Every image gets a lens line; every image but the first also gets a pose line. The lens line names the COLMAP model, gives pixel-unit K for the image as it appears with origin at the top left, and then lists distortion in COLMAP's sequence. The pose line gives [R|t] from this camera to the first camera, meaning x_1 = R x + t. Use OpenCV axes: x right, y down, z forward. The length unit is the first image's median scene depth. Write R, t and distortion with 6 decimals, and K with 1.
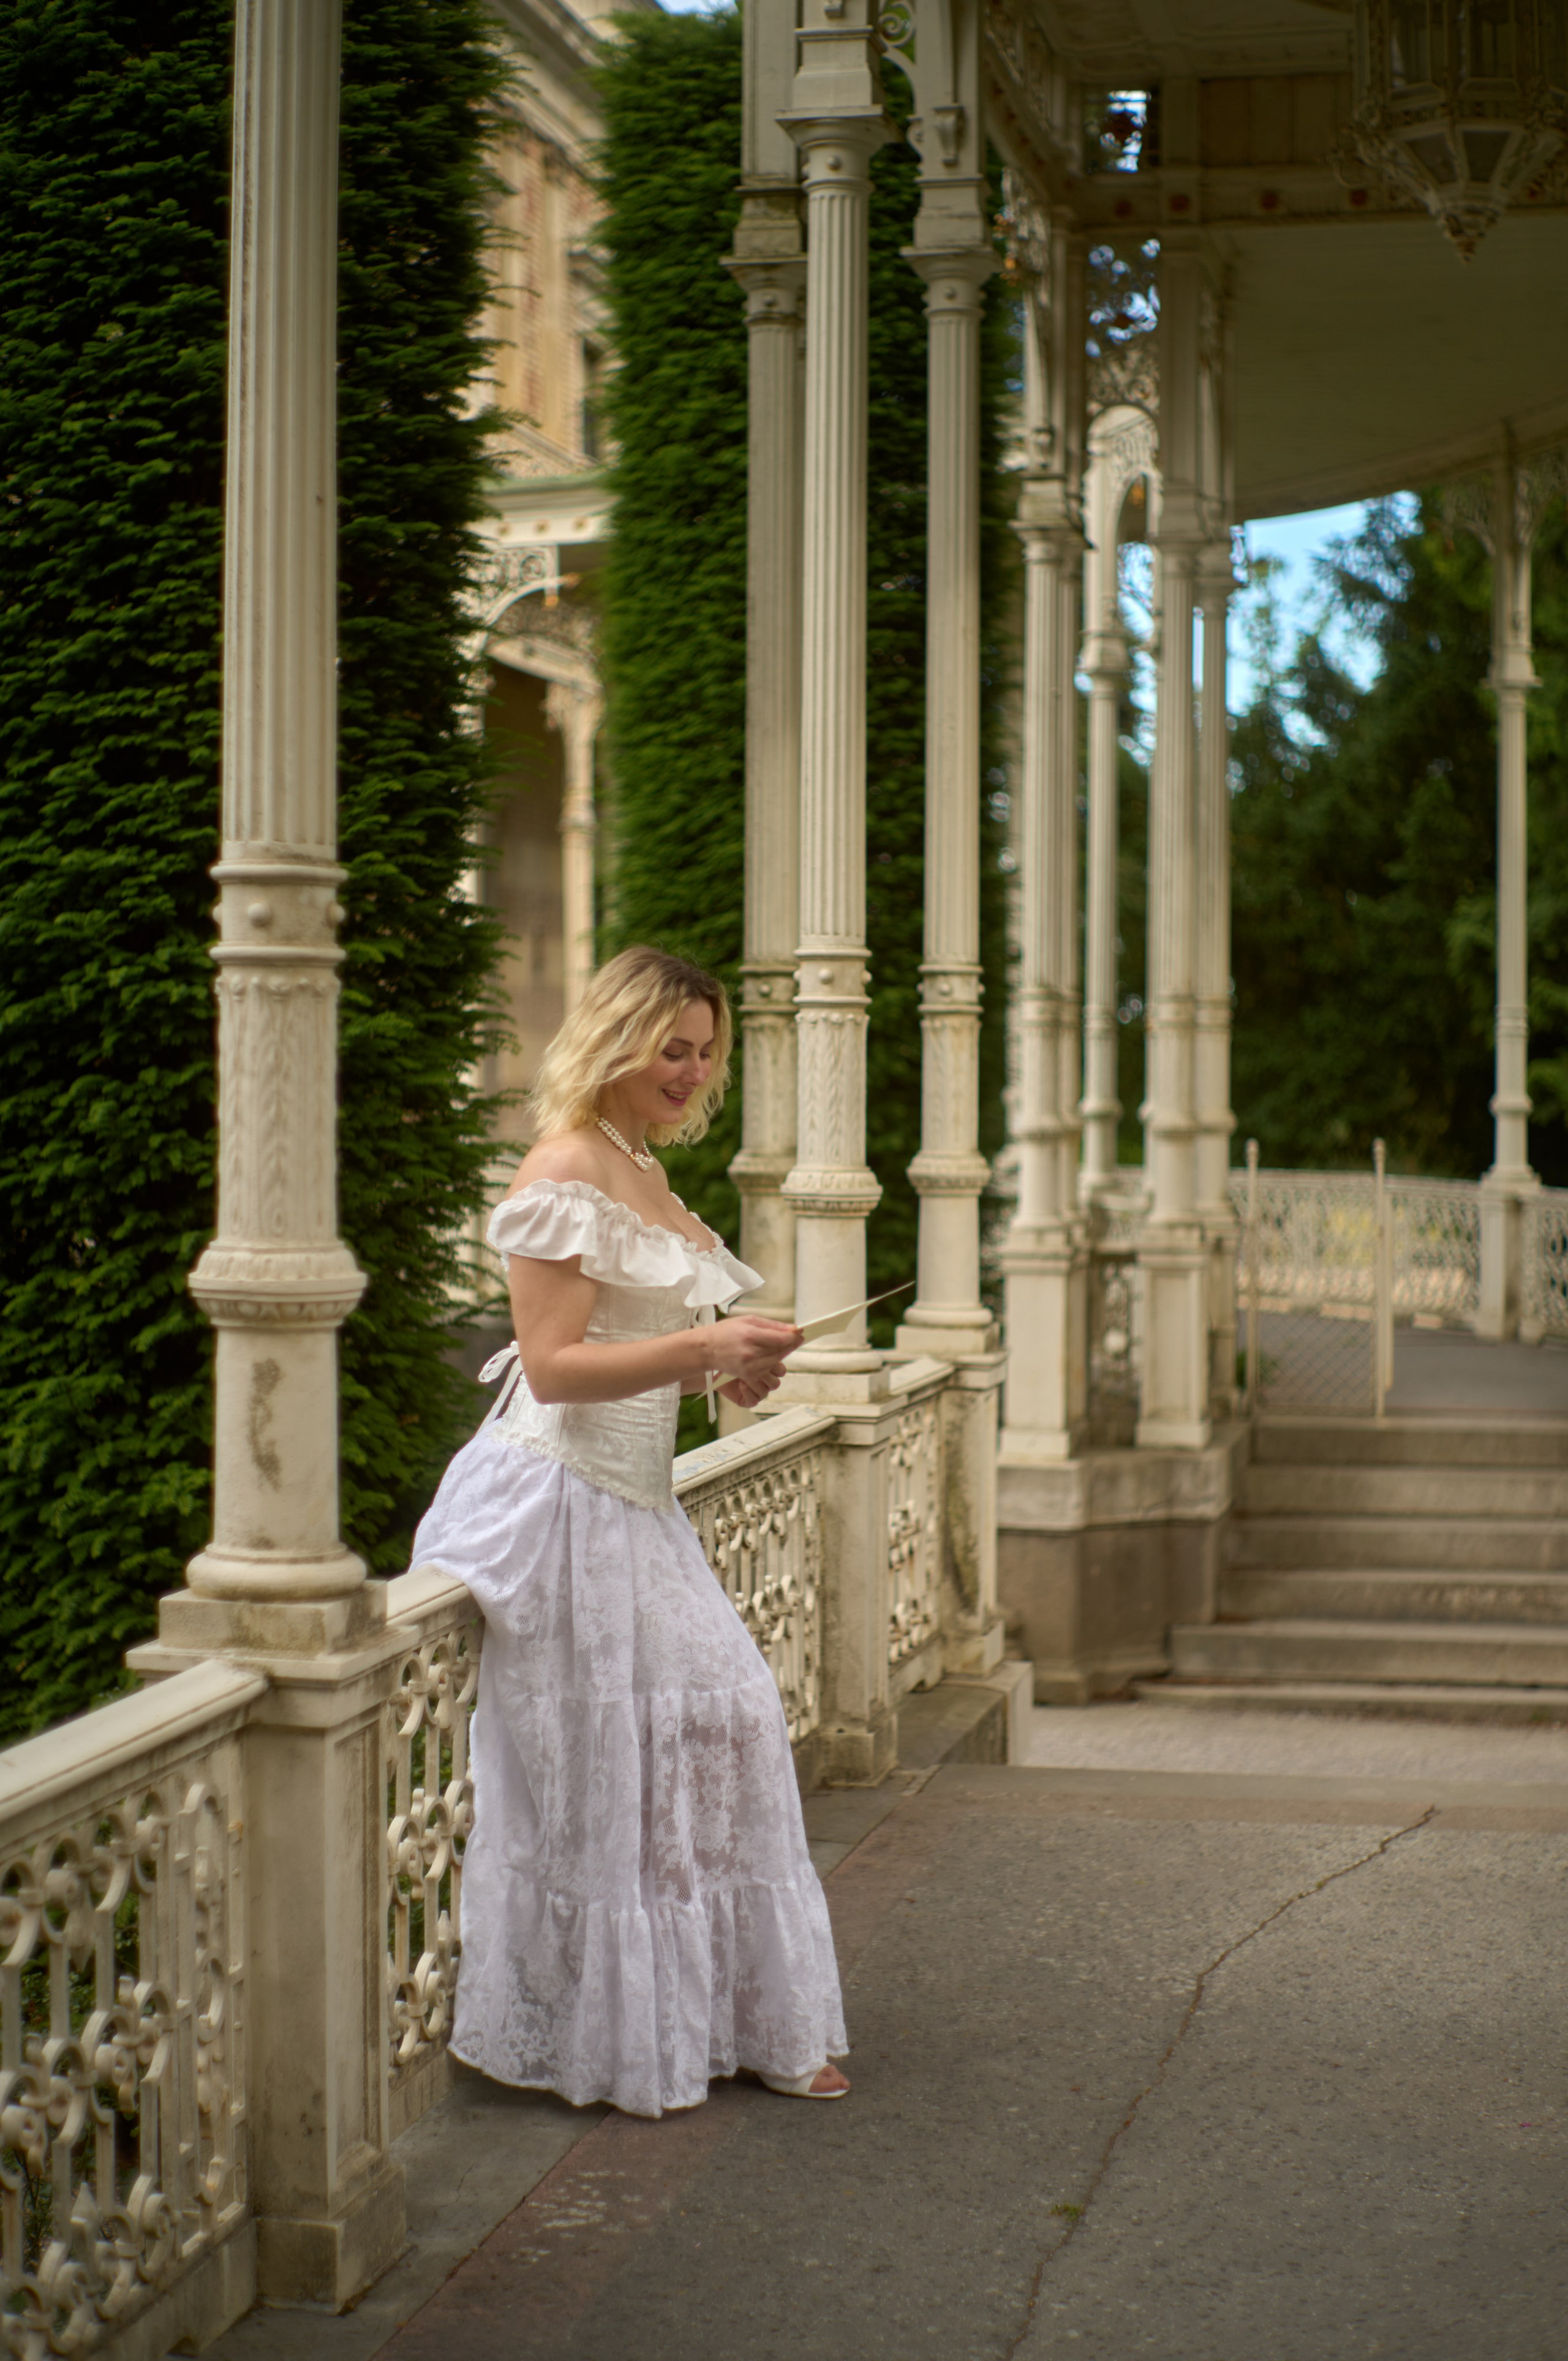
lens RADIAL K [[3439.8, 0, 546.5], [0, 3439.8, 1211.1], [0, 0, 1]] dist [1.403433, 0.010803]
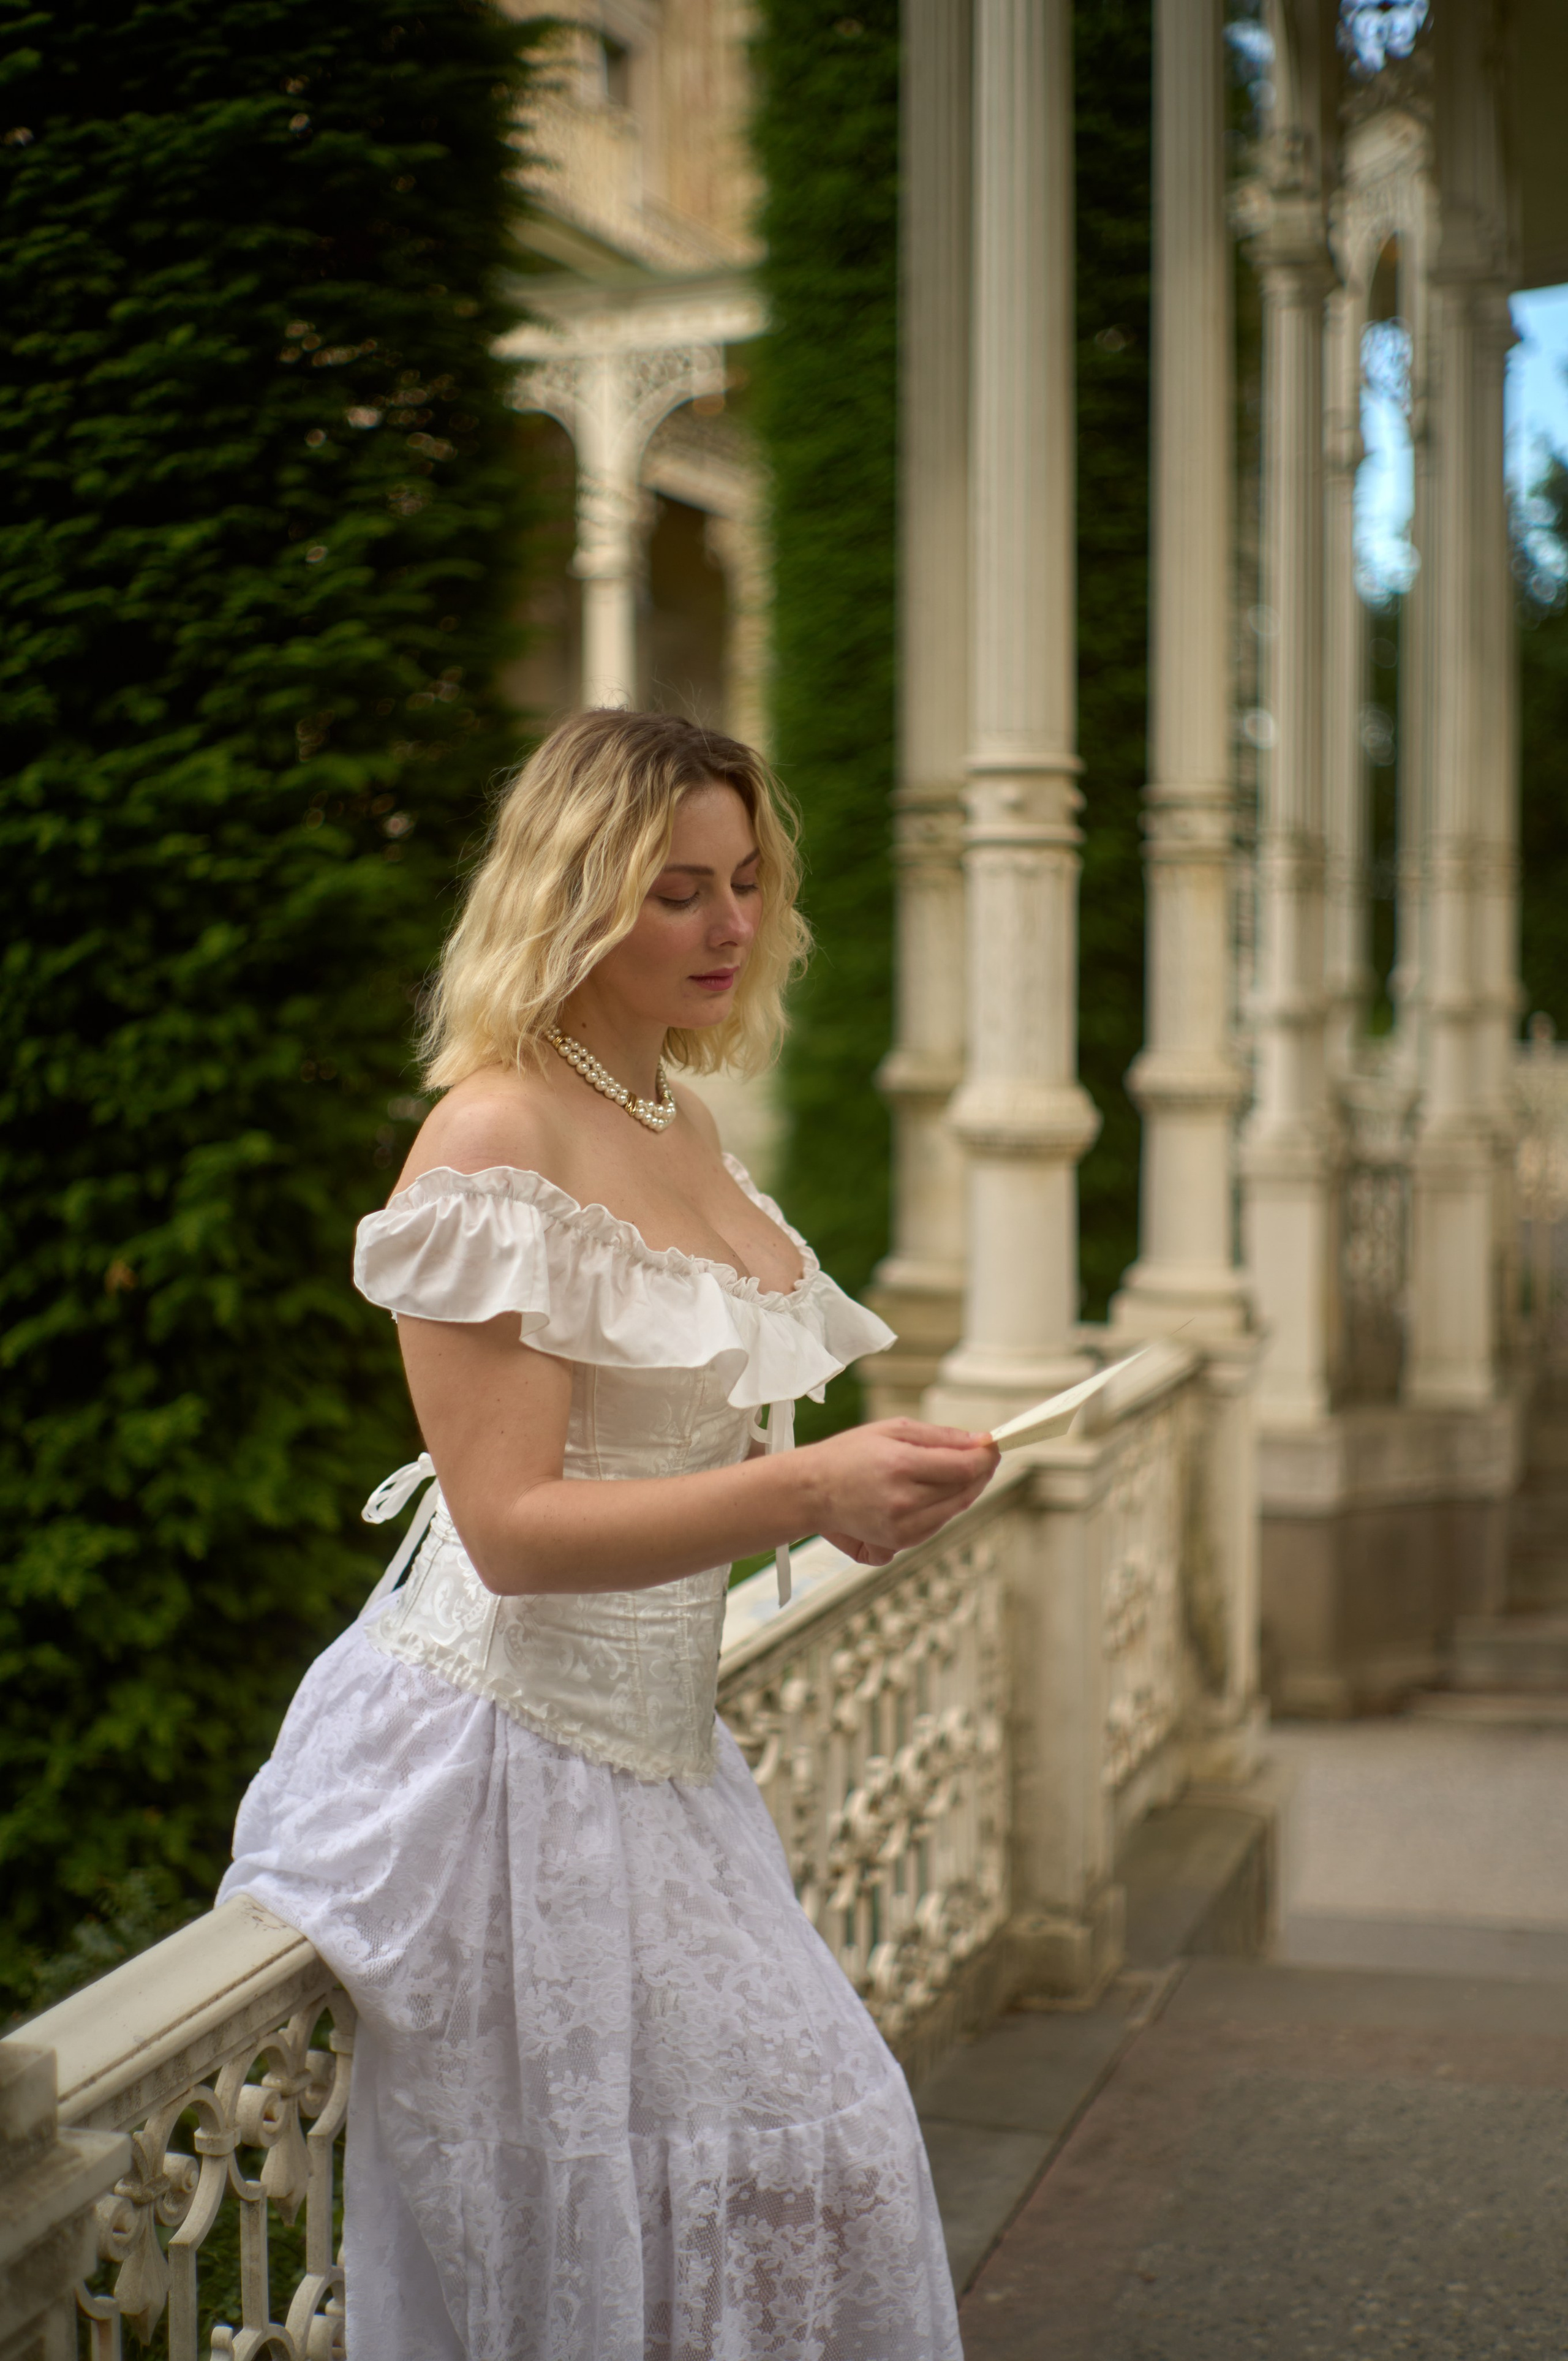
lens RADIAL K [[3466.2, 0, 624.4], [0, 3466.2, 1181.2], [0, 0, 1]] dist [0.806698, -1.659080]
pose [[0.999332, -0.006159, -0.036029, 0.029512], [0.007131, 0.999612, 0.026923, -0.012972], [0.035849, -0.027162, 0.998988, 0.318597]]
